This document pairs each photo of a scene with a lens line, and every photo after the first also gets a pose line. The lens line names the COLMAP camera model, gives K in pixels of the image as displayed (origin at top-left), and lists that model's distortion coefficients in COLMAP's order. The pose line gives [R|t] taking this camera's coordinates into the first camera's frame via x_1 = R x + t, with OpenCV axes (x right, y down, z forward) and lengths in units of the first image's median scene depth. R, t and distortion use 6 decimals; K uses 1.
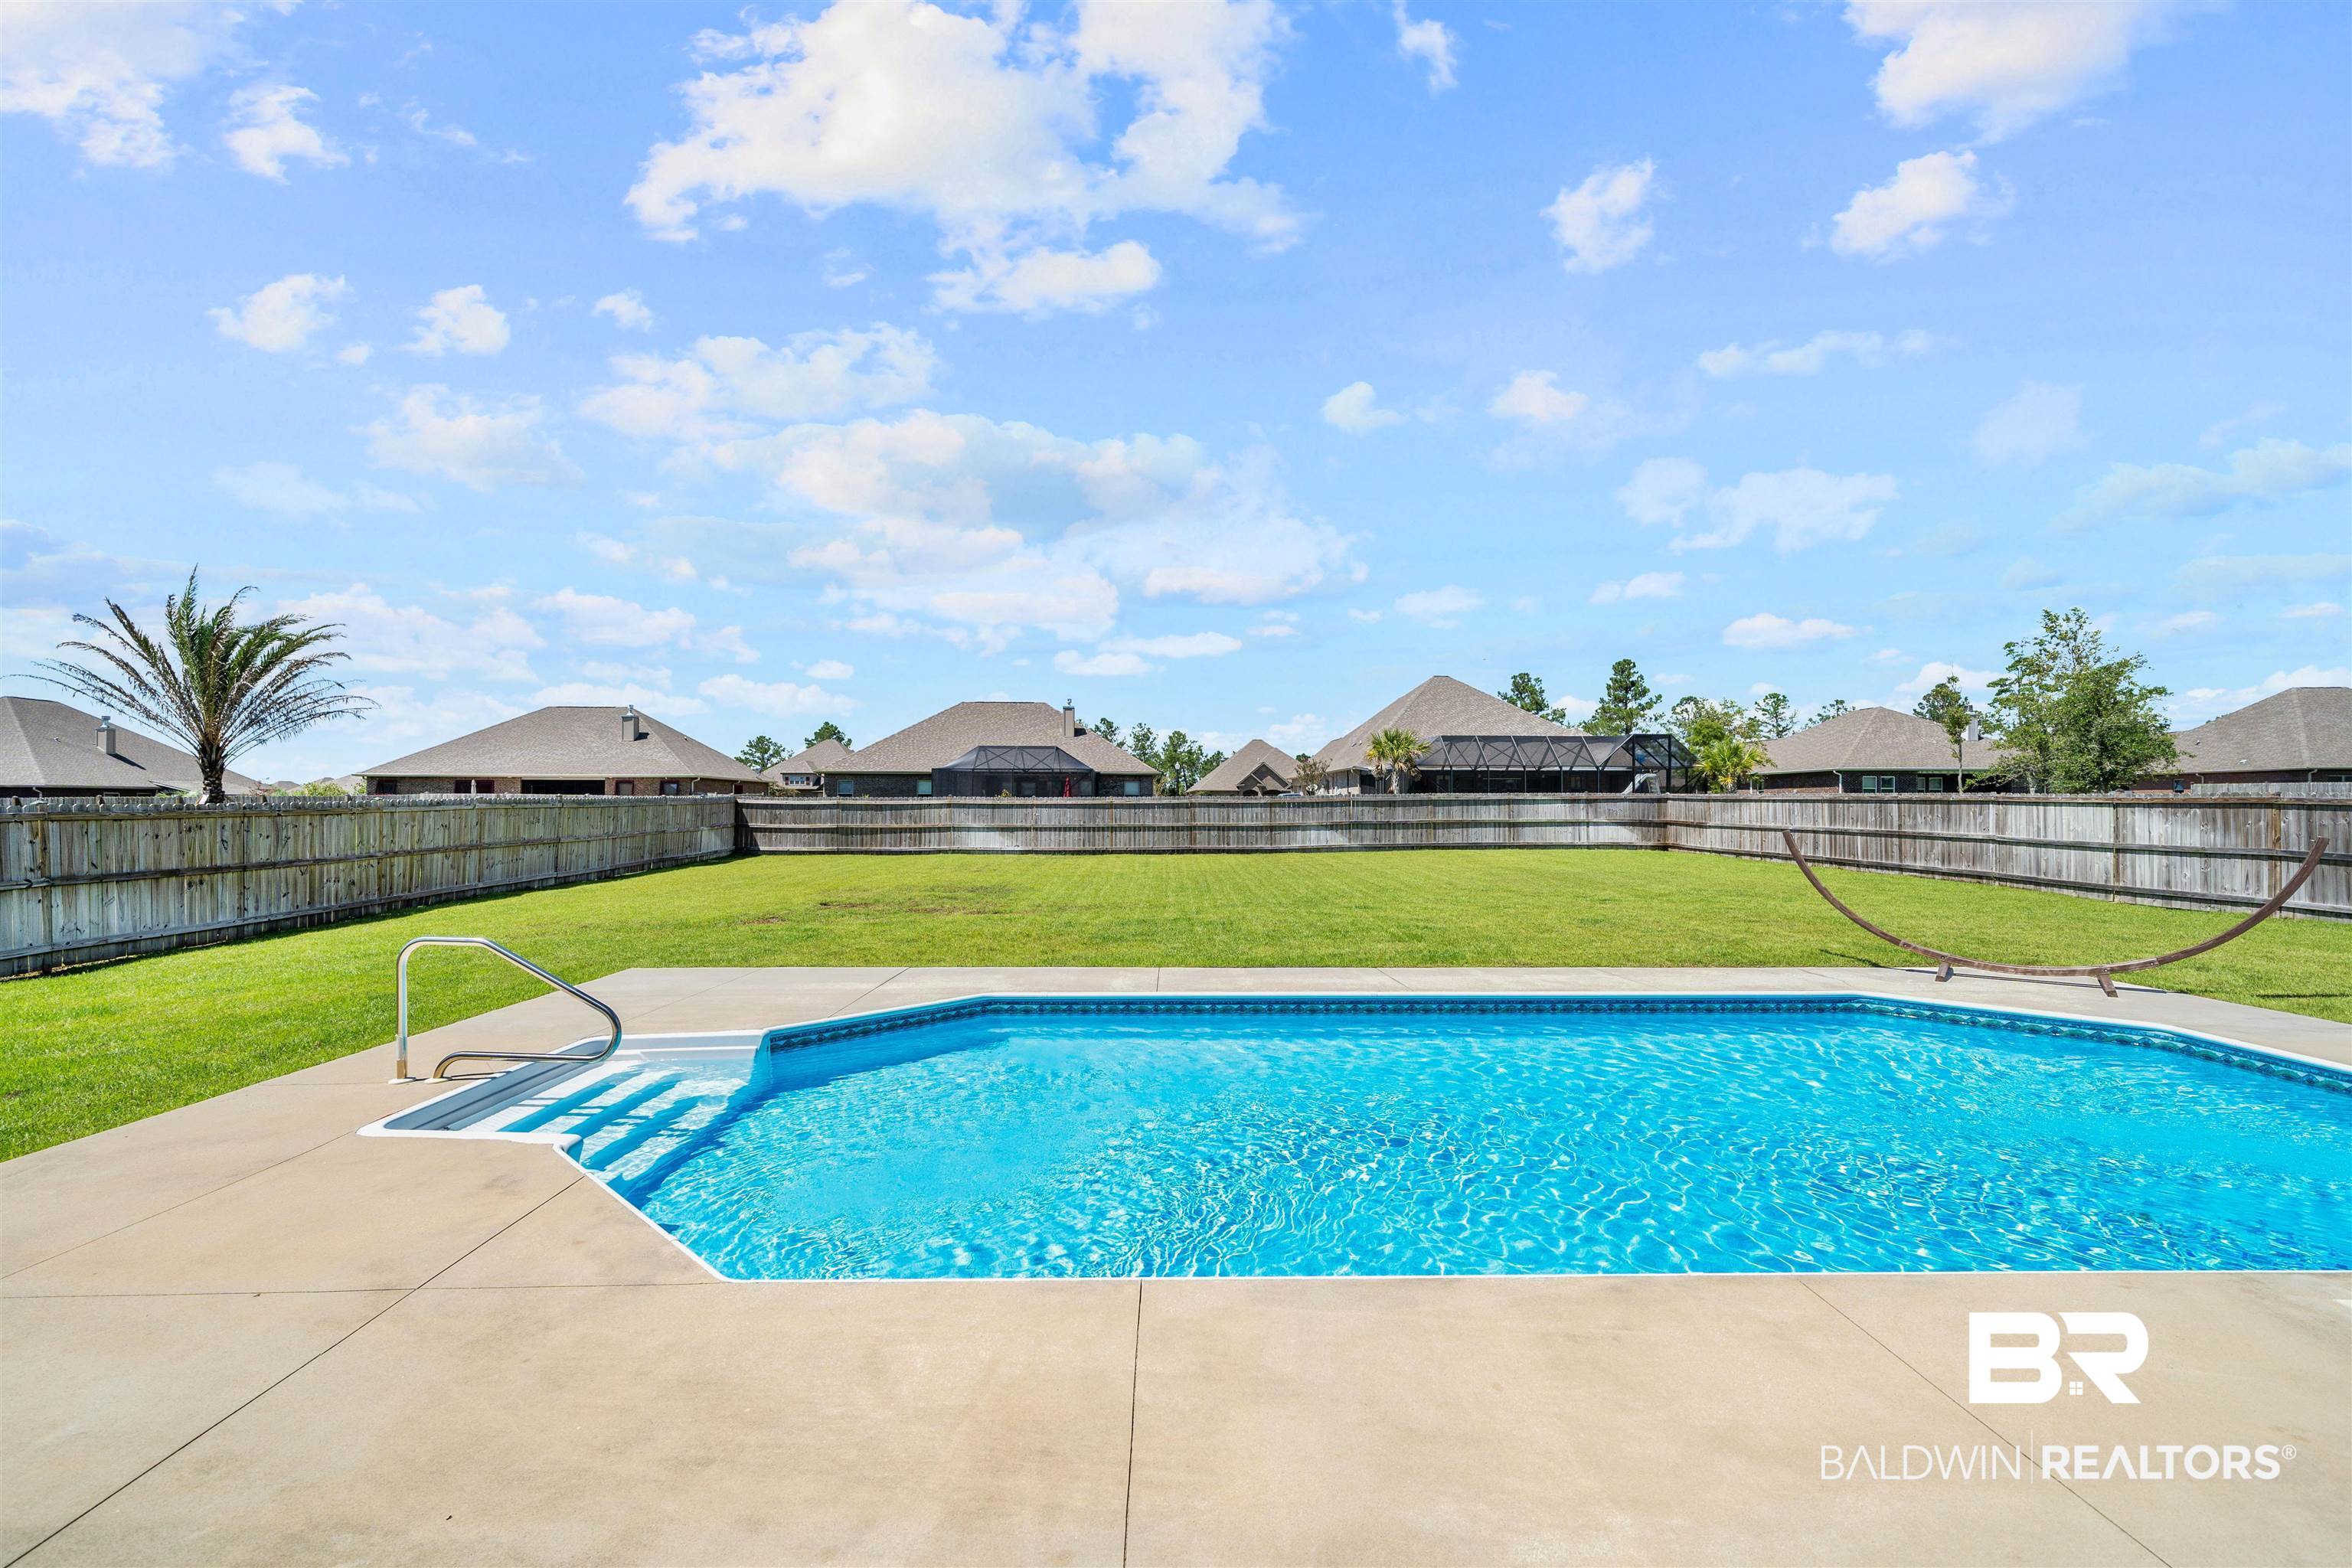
lens RADIAL K [[1000.2, 0, 1177.1], [0, 1000.2, 809.1], [0, 0, 1]] dist [-0.000840, -0.000070]
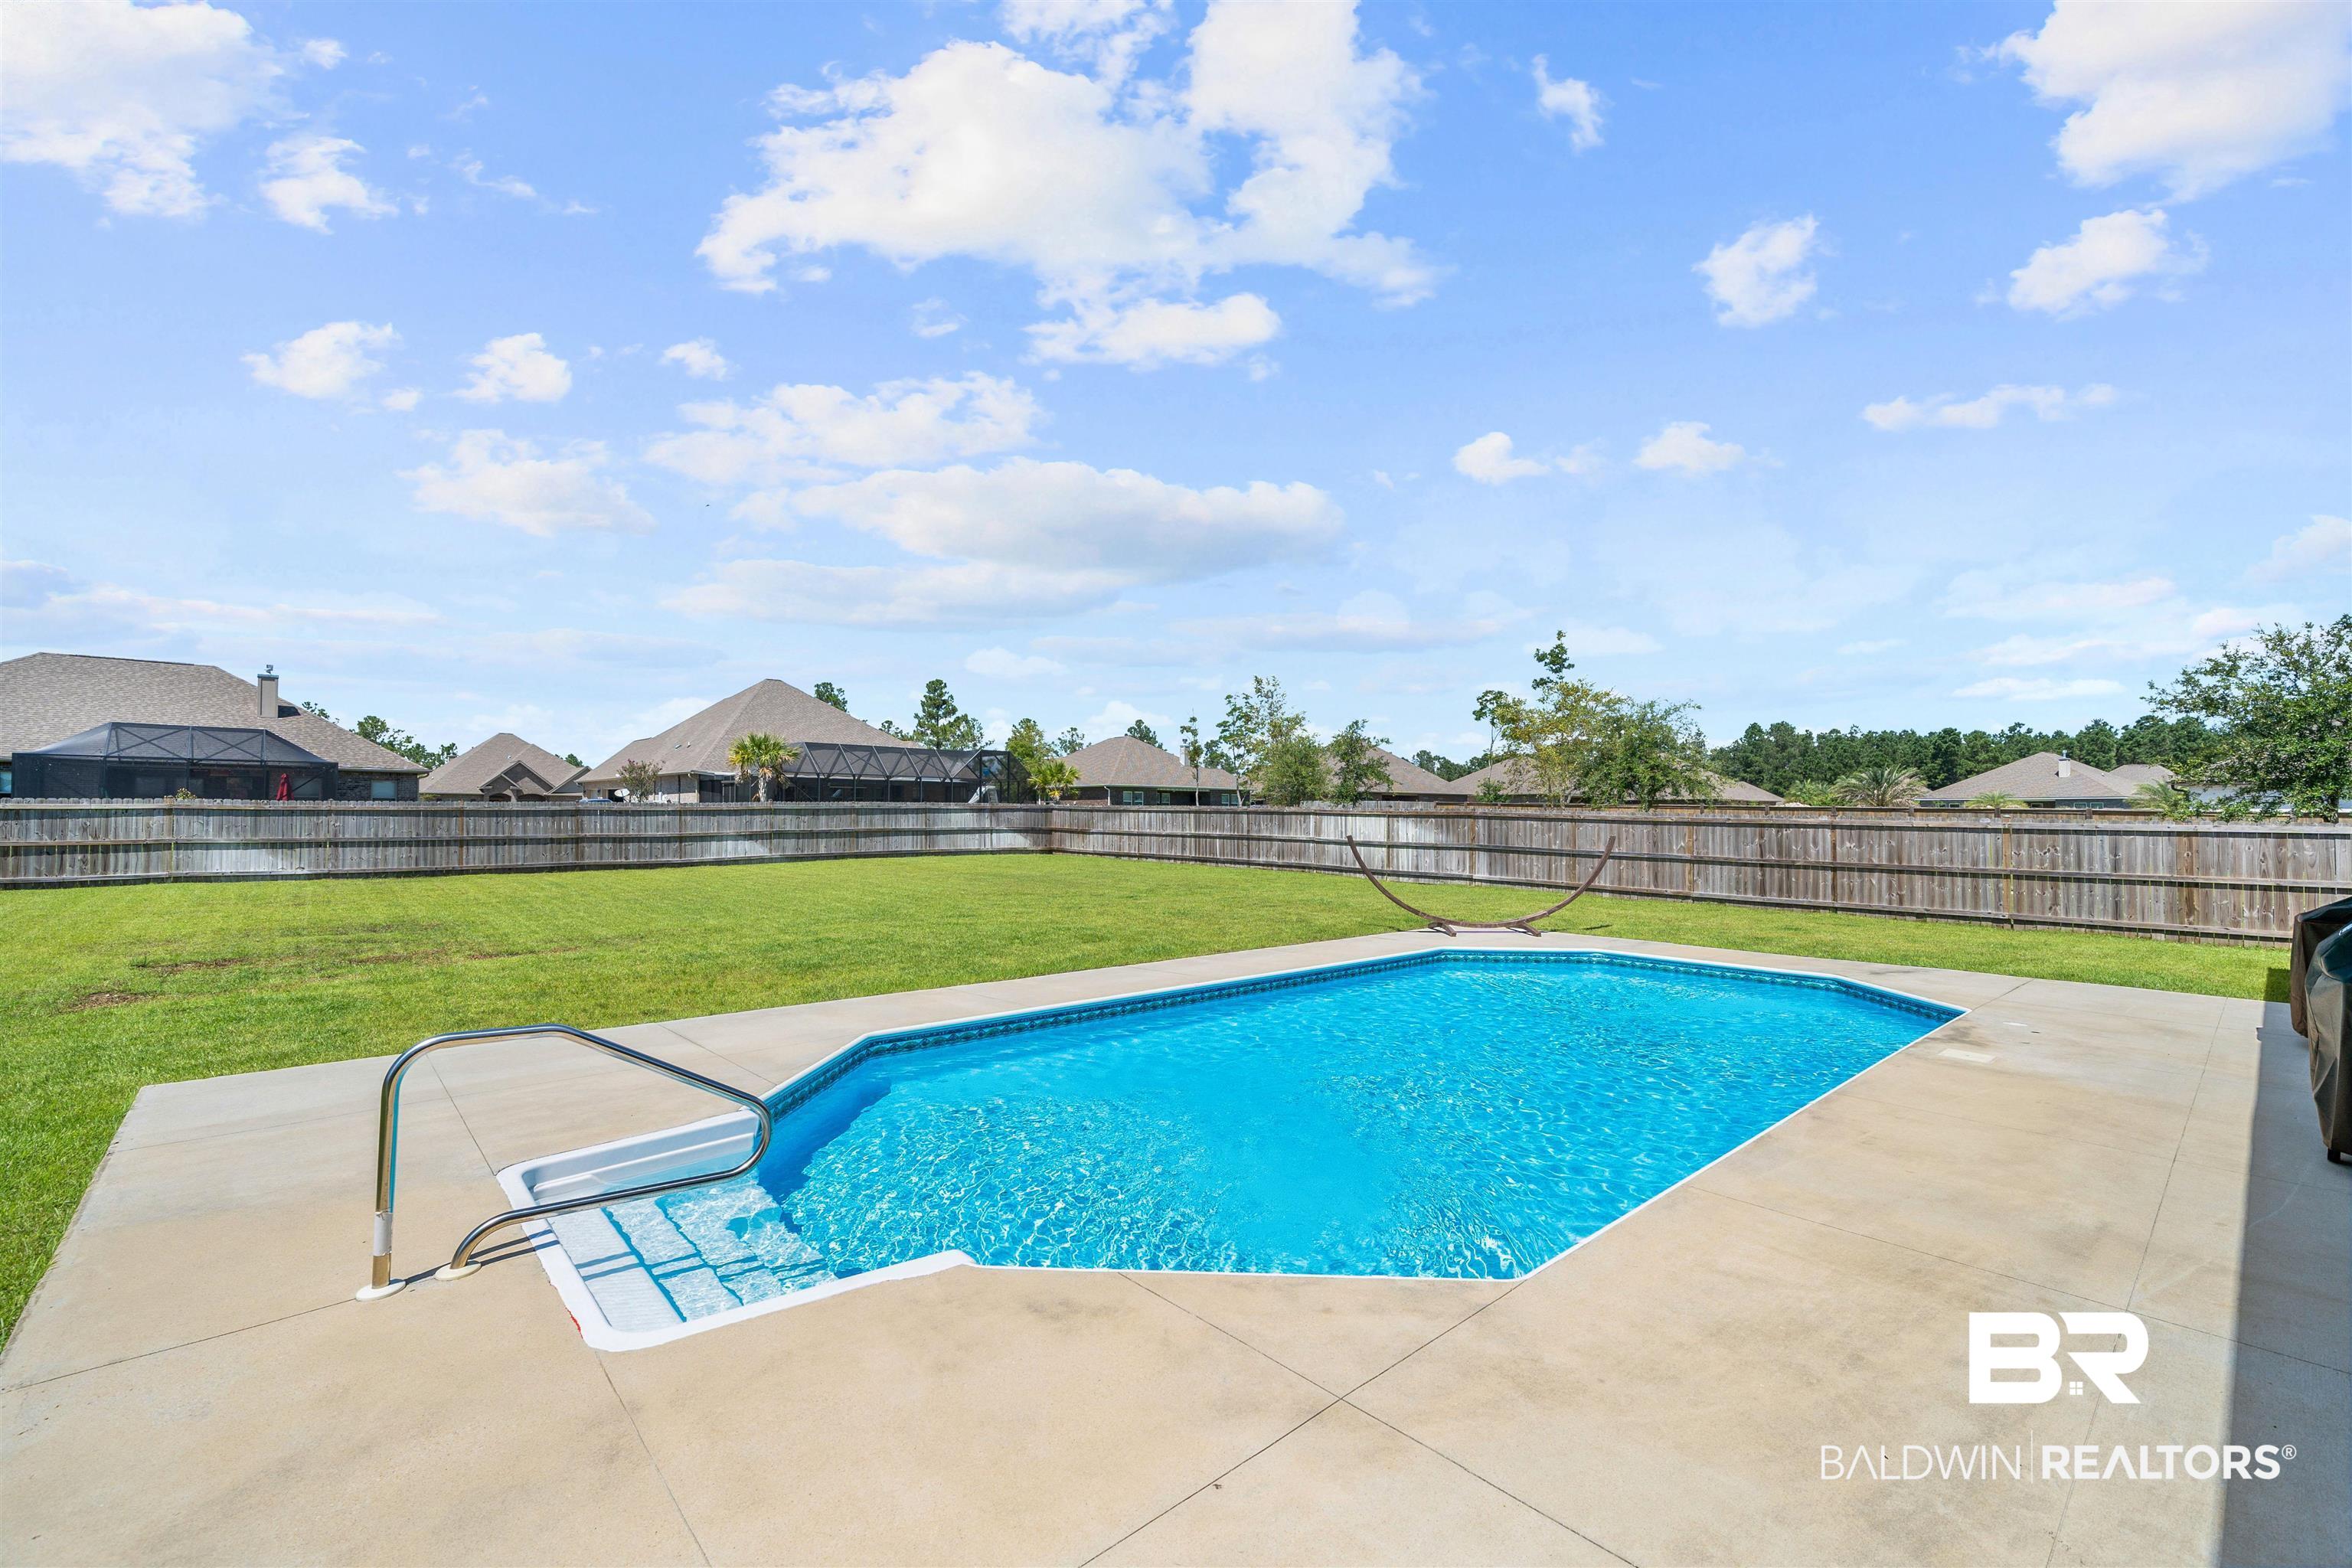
lens RADIAL K [[989.2, 0, 1174.1], [0, 989.2, 814.7], [0, 0, 1]] dist [-0.002407, 0.000208]
pose [[0.759174, 0.003360, 0.650879, -0.145196], [-0.001929, 0.999994, -0.002913, -0.000676], [-0.650885, 0.000956, 0.759176, 0.047546]]
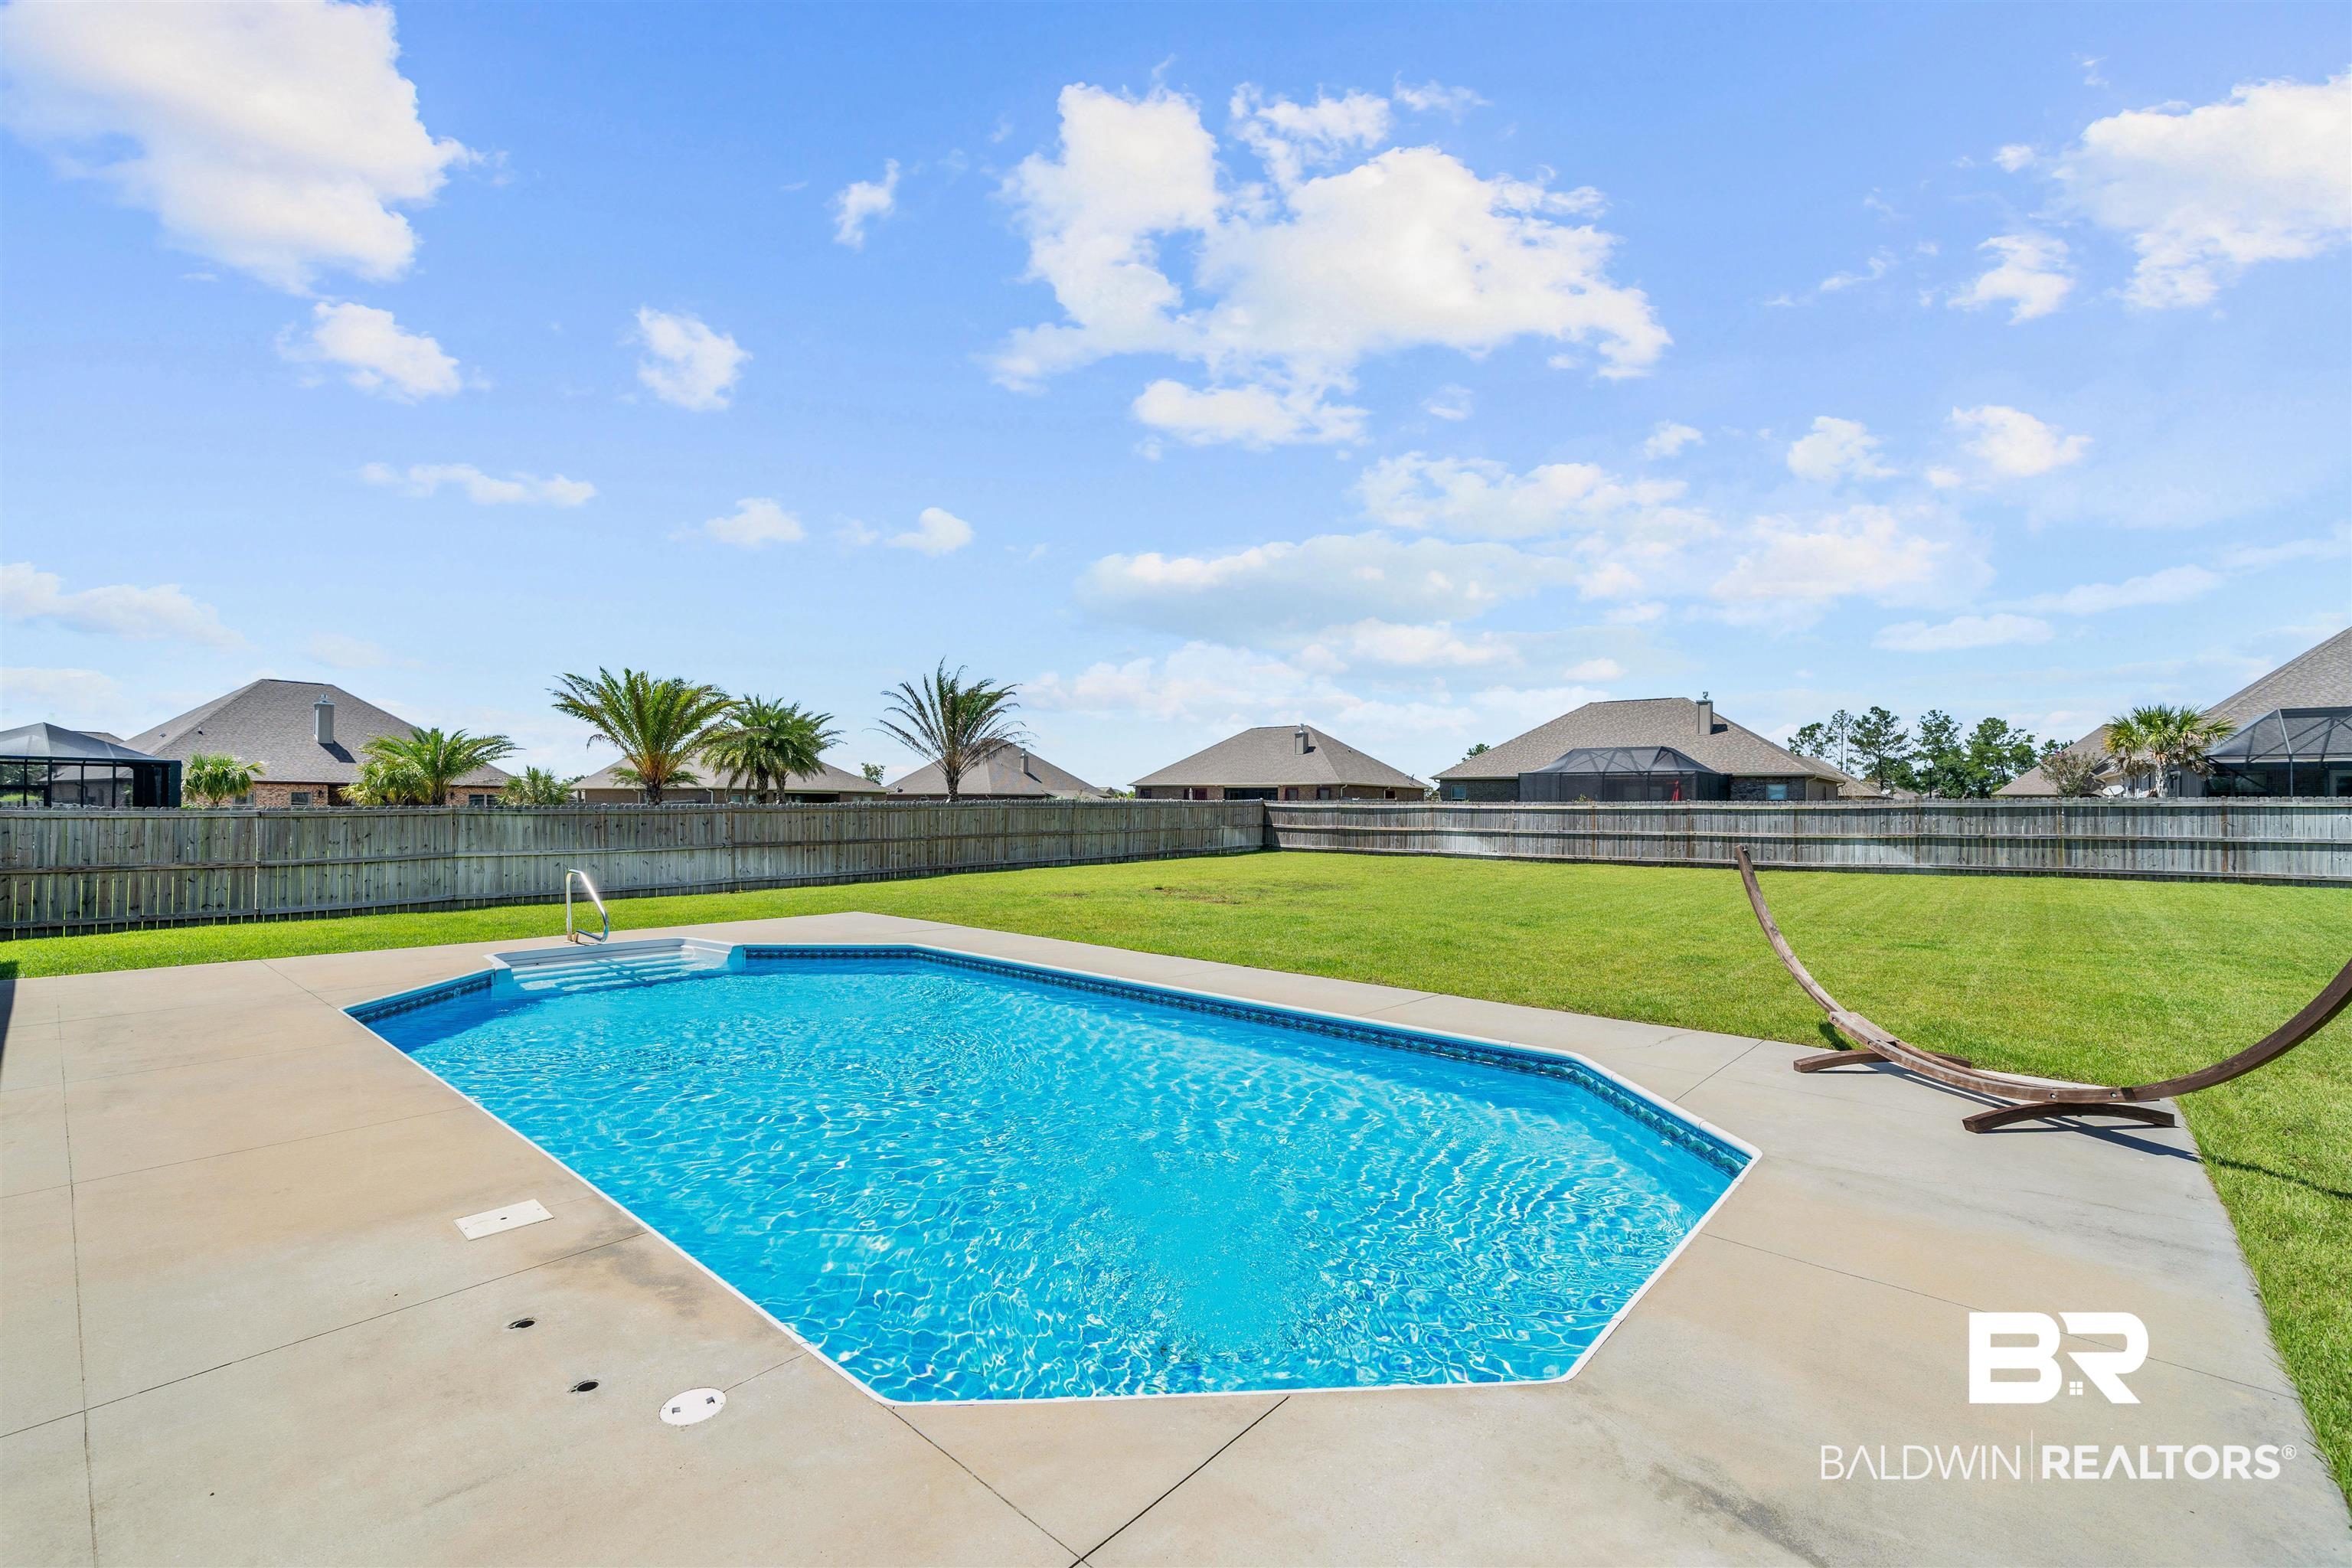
lens RADIAL K [[1000.2, 0, 1177.1], [0, 1000.2, 809.1], [0, 0, 1]] dist [-0.000840, -0.000070]
pose [[0.743540, 0.006971, -0.668655, 0.263391], [-0.010855, 0.999940, -0.001646, 0.000062], [0.668603, 0.008482, 0.743571, 0.061871]]
